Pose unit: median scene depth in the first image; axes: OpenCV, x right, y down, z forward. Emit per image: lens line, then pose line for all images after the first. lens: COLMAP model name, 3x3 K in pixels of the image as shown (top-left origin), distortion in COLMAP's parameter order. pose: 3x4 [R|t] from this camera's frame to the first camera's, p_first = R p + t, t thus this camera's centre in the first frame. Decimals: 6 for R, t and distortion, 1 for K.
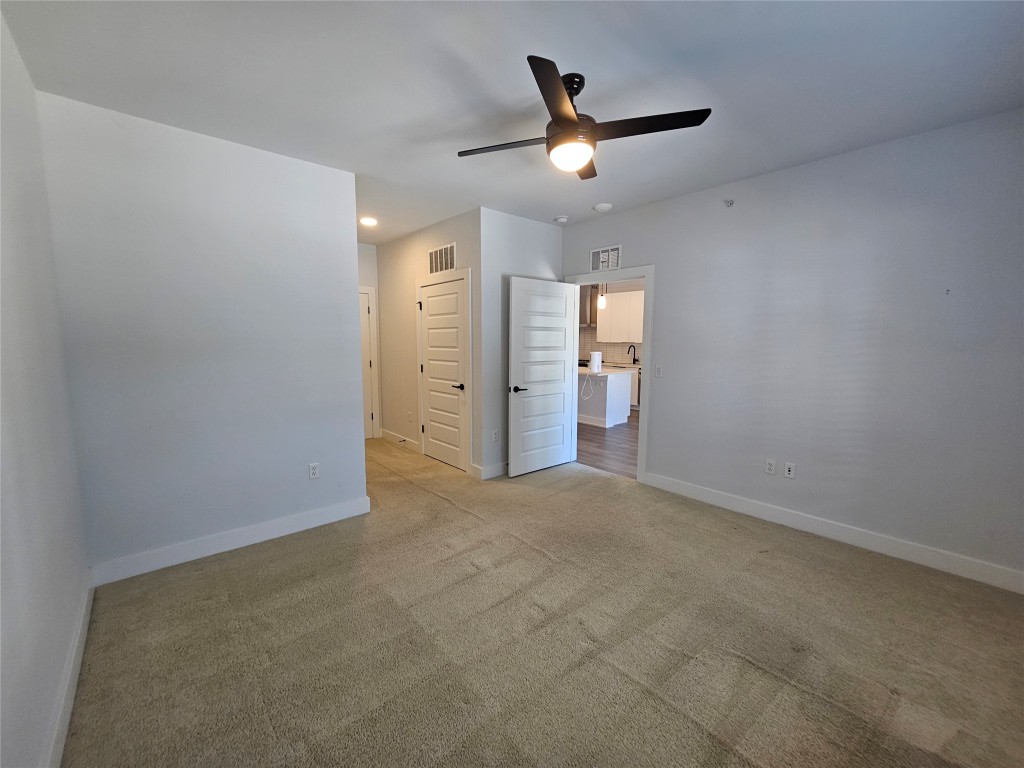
lens RADIAL K [[420.1, 0, 509.2], [0, 420.1, 383.9], [0, 0, 1]] dist [-0.003040, 0.000205]
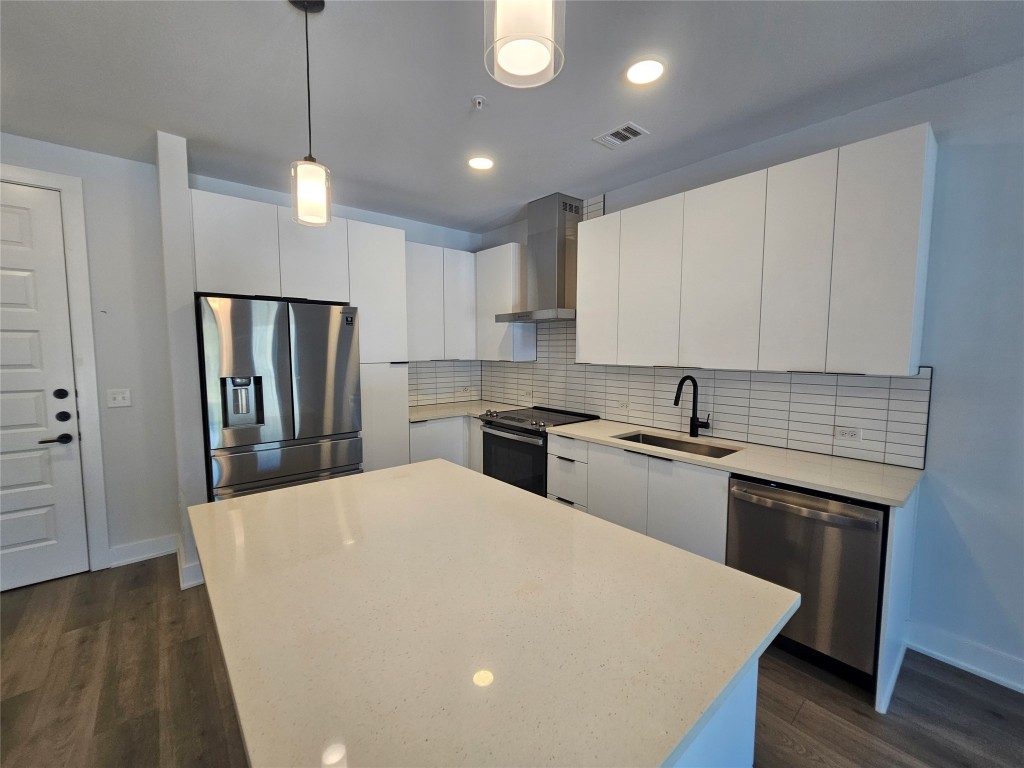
lens RADIAL K [[420.1, 0, 509.0], [0, 420.1, 383.1], [0, 0, 1]] dist [-0.003040, 0.000205]
pose [[0.999938, 0.010250, -0.004317, 0.215181], [-0.010354, 0.999640, -0.024734, -0.101862], [0.004062, 0.024777, 0.999685, 0.911530]]
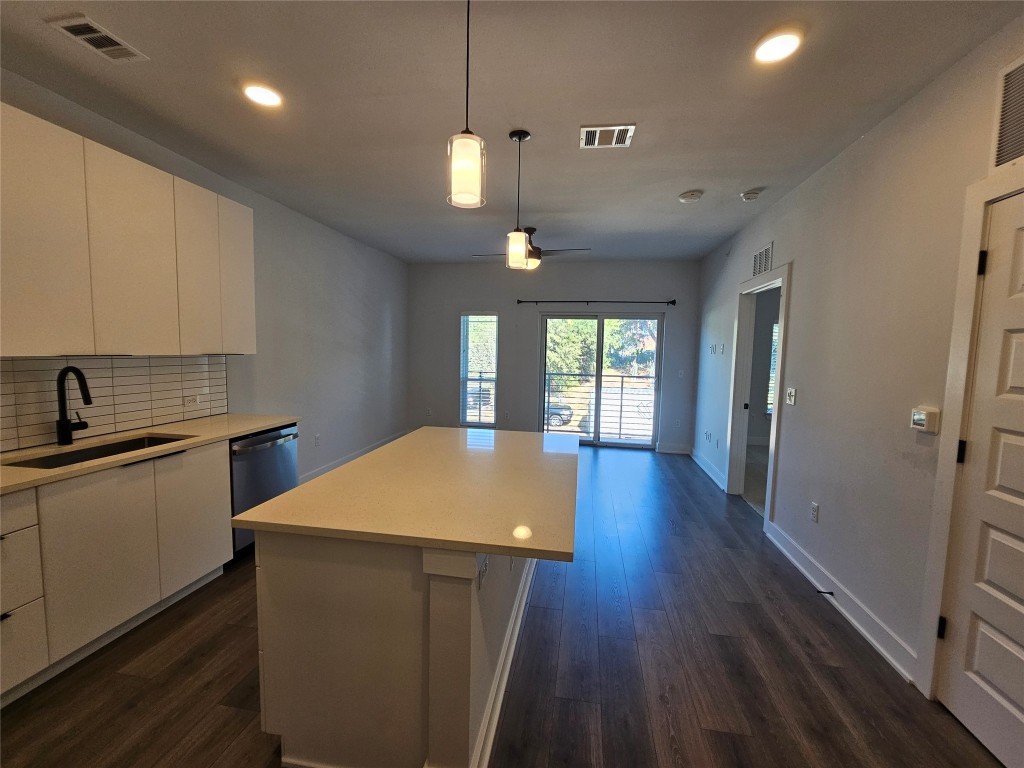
lens RADIAL K [[420.1, 0, 513.7], [0, 420.1, 384.0], [0, 0, 1]] dist [-0.003040, 0.000205]
pose [[-0.635457, -0.072483, 0.768727, -0.064361], [0.064298, 0.987159, 0.146230, -0.132113], [-0.769455, 0.142351, -0.622636, 1.249583]]
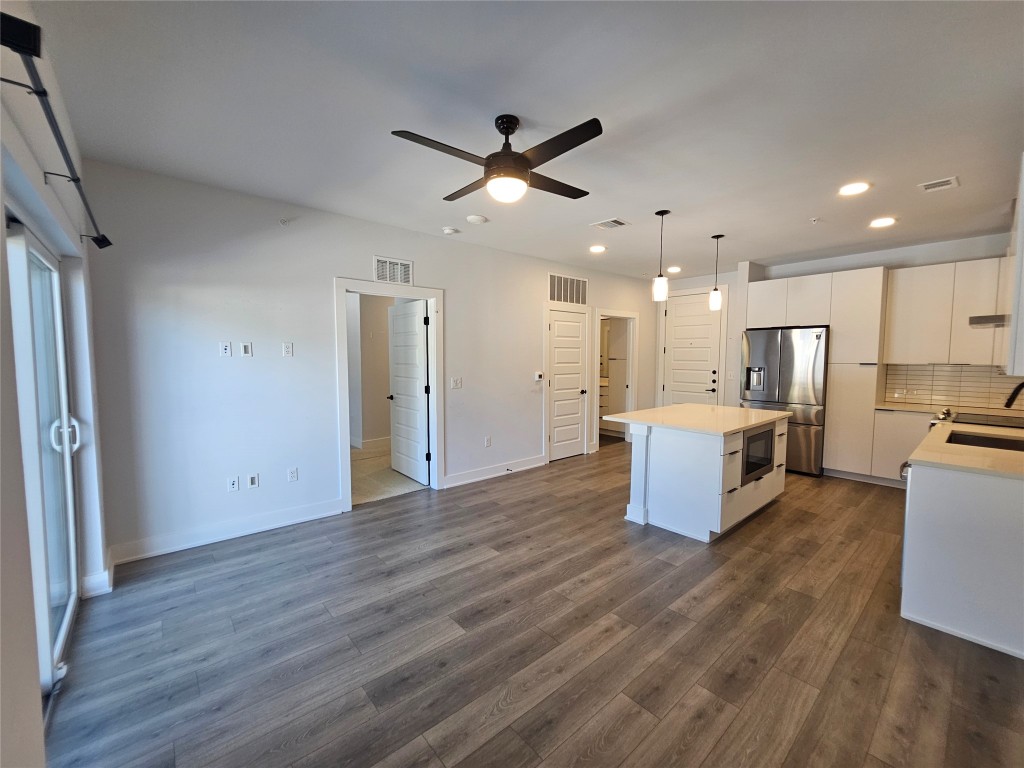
lens RADIAL K [[420.1, 0, 515.7], [0, 420.1, 386.1], [0, 0, 1]] dist [-0.003040, 0.000205]
pose [[0.007415, 0.081088, -0.996679, 0.759428], [-0.108534, 0.990884, 0.079809, -0.093388], [0.994065, 0.107581, 0.016148, 0.827445]]
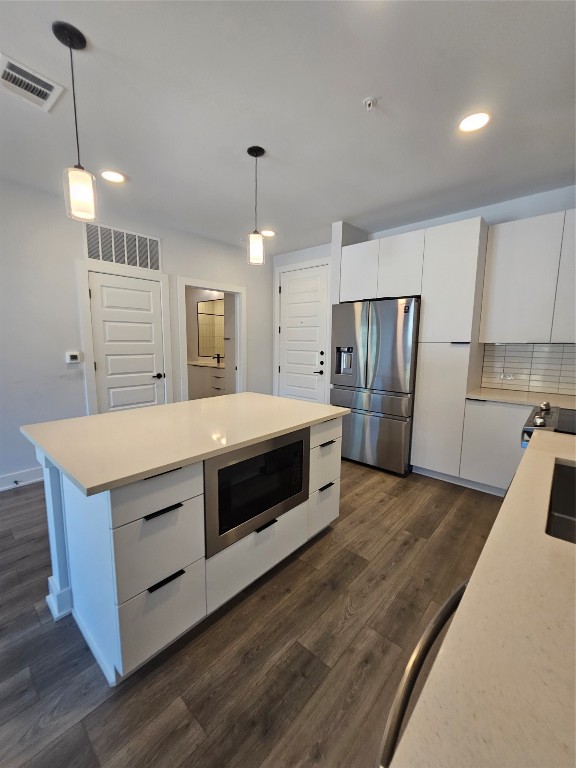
lens RADIAL K [[315.1, 0, 286.8], [0, 315.1, 385.5], [0, 0, 1]] dist [-0.003040, 0.000205]
pose [[0.127058, 0.147056, -0.980934, 0.466600], [-0.116699, 0.984297, 0.132444, -0.109635], [0.985006, 0.097646, 0.142224, 1.125978]]
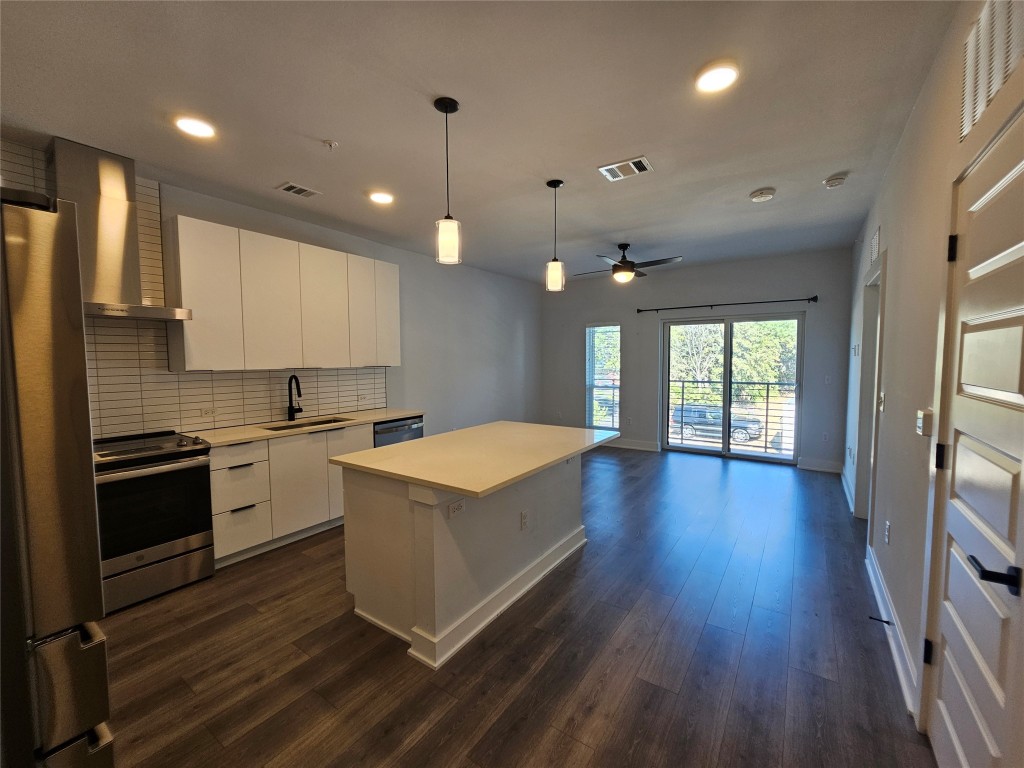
lens RADIAL K [[420.1, 0, 513.7], [0, 420.1, 384.5], [0, 0, 1]] dist [-0.003040, 0.000205]
pose [[-0.249133, -0.054355, 0.966943, -0.201253], [0.111448, 0.990182, 0.084377, -0.122467], [-0.962035, 0.128785, -0.240629, 1.167979]]
